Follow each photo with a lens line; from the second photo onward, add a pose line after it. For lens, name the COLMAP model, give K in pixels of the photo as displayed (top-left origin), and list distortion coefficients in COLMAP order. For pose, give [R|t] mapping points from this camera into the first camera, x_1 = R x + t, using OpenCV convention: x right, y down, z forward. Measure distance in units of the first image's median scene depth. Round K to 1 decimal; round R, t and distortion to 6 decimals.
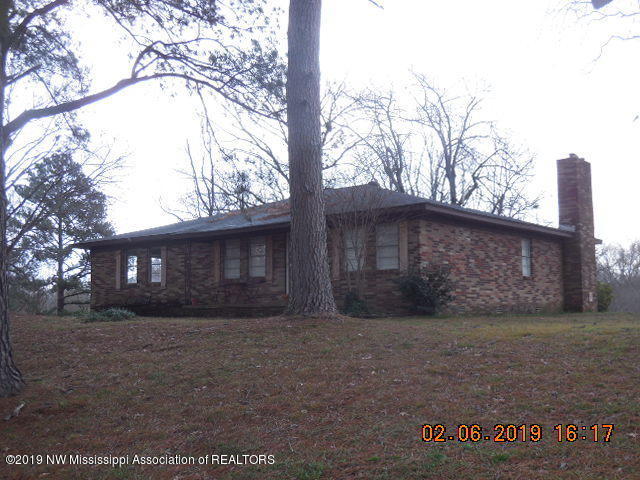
lens RADIAL K [[857.5, 0, 320.0], [0, 857.5, 240.0], [0, 0, 1]] dist [0.000233, 0.000000]
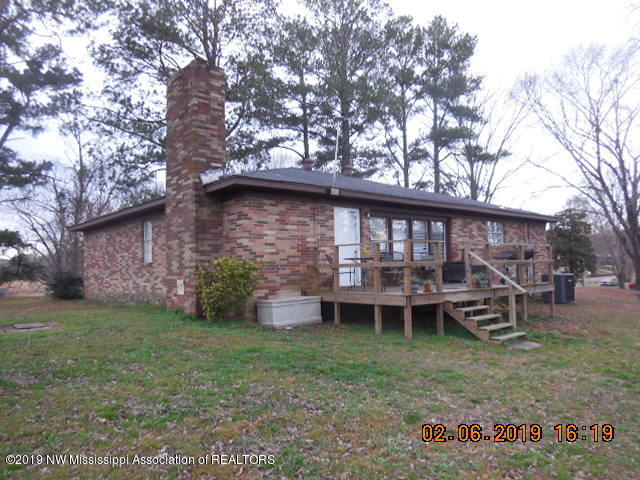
lens RADIAL K [[466.7, 0, 320.0], [0, 466.7, 240.5], [0, 0, 1]] dist [0.000220, 0.000023]
pose [[-0.201095, -0.042806, -0.978636, 0.713328], [0.118233, 0.990680, -0.067628, 0.076821], [0.972410, -0.129307, -0.194160, 1.327684]]
